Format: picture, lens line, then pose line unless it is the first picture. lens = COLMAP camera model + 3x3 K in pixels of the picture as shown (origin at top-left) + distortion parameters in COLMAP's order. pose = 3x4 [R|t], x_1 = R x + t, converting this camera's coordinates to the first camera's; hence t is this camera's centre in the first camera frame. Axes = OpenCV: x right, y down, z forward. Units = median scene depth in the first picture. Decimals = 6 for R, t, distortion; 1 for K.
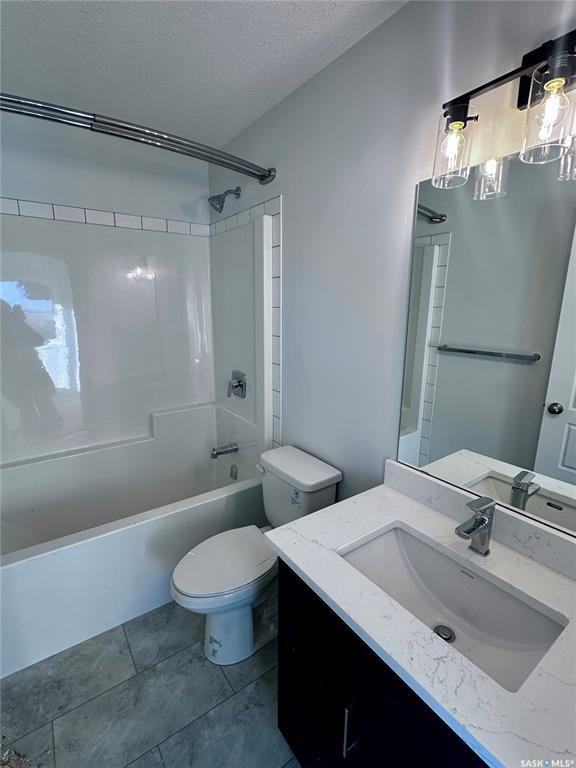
lens RADIAL K [[359.1, 0, 288.0], [0, 359.1, 384.0], [0, 0, 1]] dist [-0.000651, -0.000113]
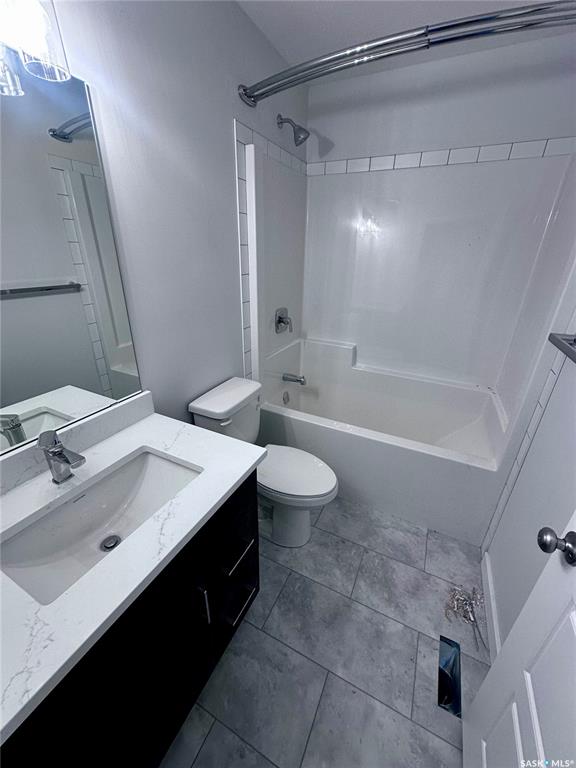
lens RADIAL K [[304.1, 0, 288.0], [0, 304.1, 384.0], [0, 0, 1]] dist [-0.003091, -0.000089]
pose [[-0.475311, -0.367601, 0.799343, -0.417483], [0.169155, 0.853401, 0.493045, -0.111205], [-0.863404, 0.369563, -0.343449, 0.678155]]
